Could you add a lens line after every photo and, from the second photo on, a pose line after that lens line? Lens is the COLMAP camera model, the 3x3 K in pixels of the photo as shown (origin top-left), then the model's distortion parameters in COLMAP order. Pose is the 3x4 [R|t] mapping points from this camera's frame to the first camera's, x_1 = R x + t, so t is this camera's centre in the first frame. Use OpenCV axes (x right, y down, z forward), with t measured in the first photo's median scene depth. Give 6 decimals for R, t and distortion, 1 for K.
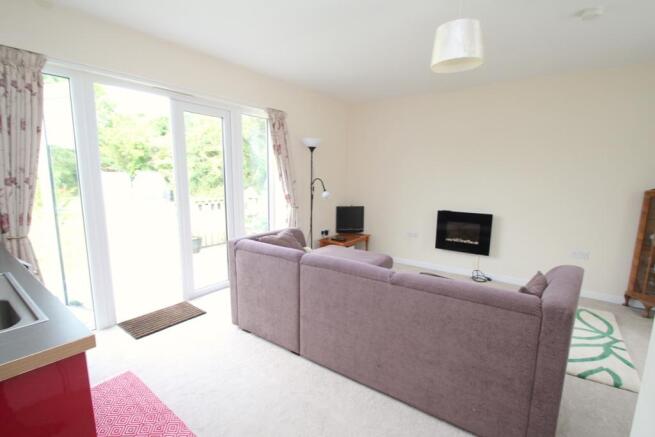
lens RADIAL K [[303.2, 0, 326.7], [0, 303.2, 220.8], [0, 0, 1]] dist [0.001666, 0.000457]
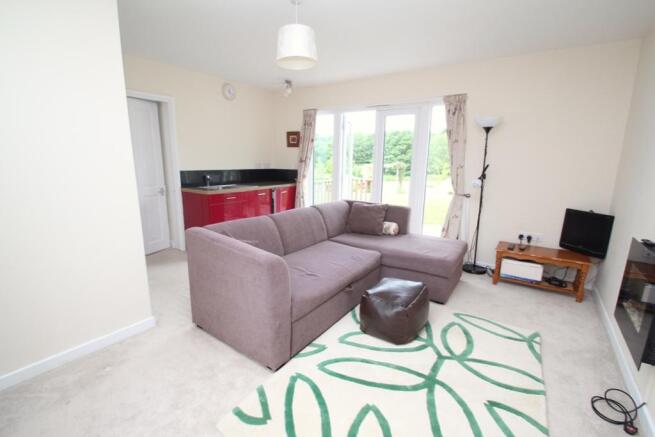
lens RADIAL K [[303.2, 0, 326.3], [0, 303.2, 220.2], [0, 0, 1]] dist [0.001666, 0.000457]
pose [[0.056111, 0.191340, -0.979919, 0.824508], [-0.163936, 0.969910, 0.179999, -0.067789], [0.984874, 0.150544, 0.085790, 0.516010]]
